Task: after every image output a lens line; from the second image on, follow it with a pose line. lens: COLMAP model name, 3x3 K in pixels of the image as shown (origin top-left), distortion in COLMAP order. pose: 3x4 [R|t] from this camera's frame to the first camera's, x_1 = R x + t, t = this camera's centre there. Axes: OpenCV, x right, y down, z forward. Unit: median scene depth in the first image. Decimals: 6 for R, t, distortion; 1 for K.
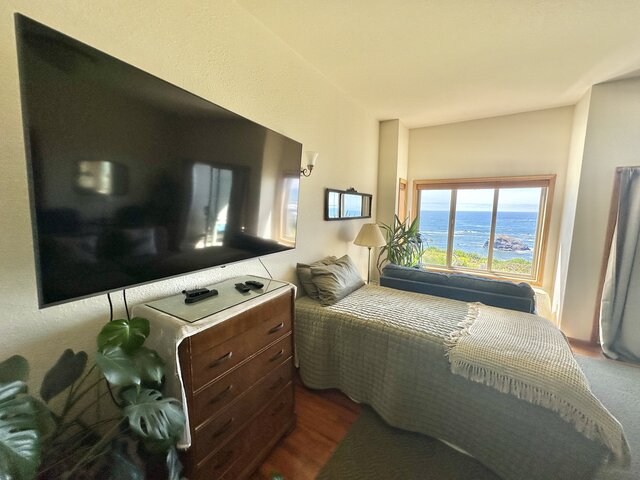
lens RADIAL K [[256.5, 0, 320.0], [0, 256.5, 240.0], [0, 0, 1]] dist [-0.000300, 0.000298]
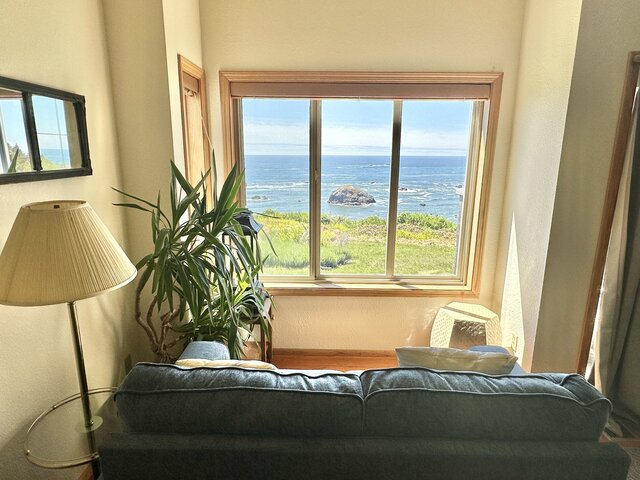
lens RADIAL K [[392.7, 0, 316.8], [0, 392.7, 242.7], [0, 0, 1]] dist [0.001830, 0.000277]
pose [[0.854219, -0.121140, 0.505604, 0.213248], [0.066942, 0.990009, 0.124102, -0.054421], [-0.515587, -0.072164, 0.853793, 0.538924]]
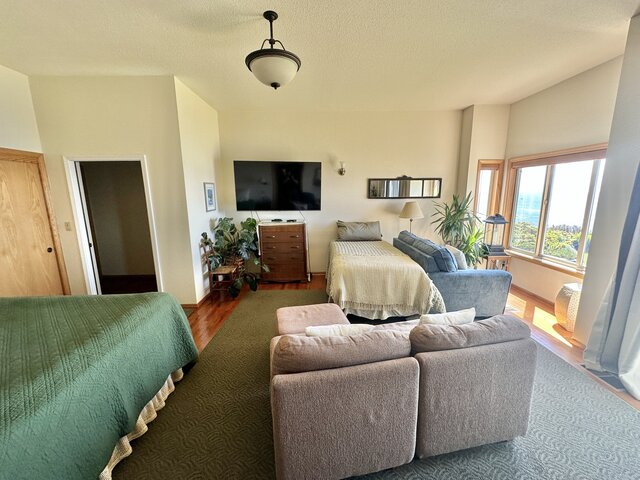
lens RADIAL K [[256.5, 0, 320.0], [0, 256.5, 240.0], [0, 0, 1]] dist [-0.000300, 0.000298]
pose [[0.558632, 0.133937, -0.818530, 1.044636], [-0.086239, 0.990906, 0.103287, 0.036971], [0.824920, 0.012889, 0.565102, -0.145698]]
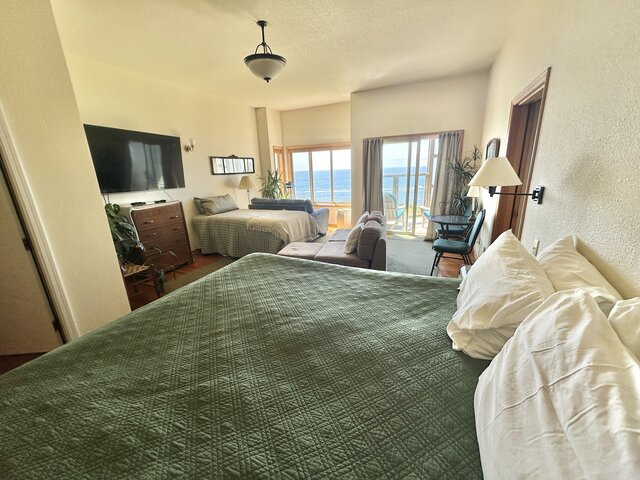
lens RADIAL K [[256.5, 0, 320.0], [0, 256.5, 240.0], [0, 0, 1]] dist [-0.000300, 0.000298]
pose [[0.988538, -0.084805, 0.124905, 0.430580], [0.065902, 0.986732, 0.148380, 0.135205], [-0.135831, -0.138448, 0.981011, -0.795837]]
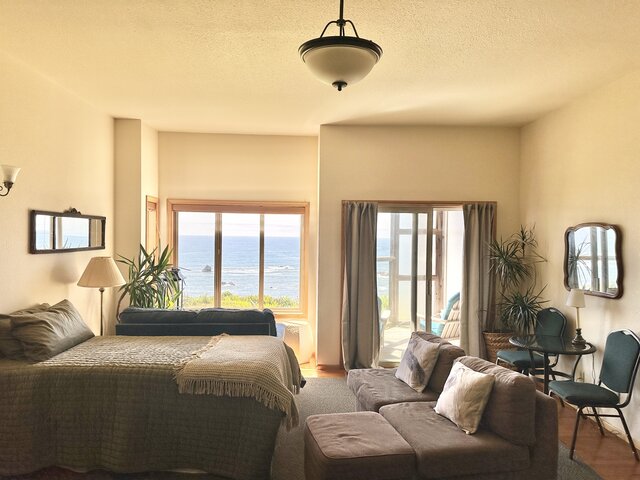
lens RADIAL K [[449.1, 0, 317.6], [0, 449.1, 244.1], [0, 0, 1]] dist [0.080866, -0.109041]
pose [[0.824546, -0.010943, 0.565689, -0.033384], [0.064917, 0.995040, -0.075374, 0.039359], [-0.562059, 0.098872, 0.821166, -0.435370]]
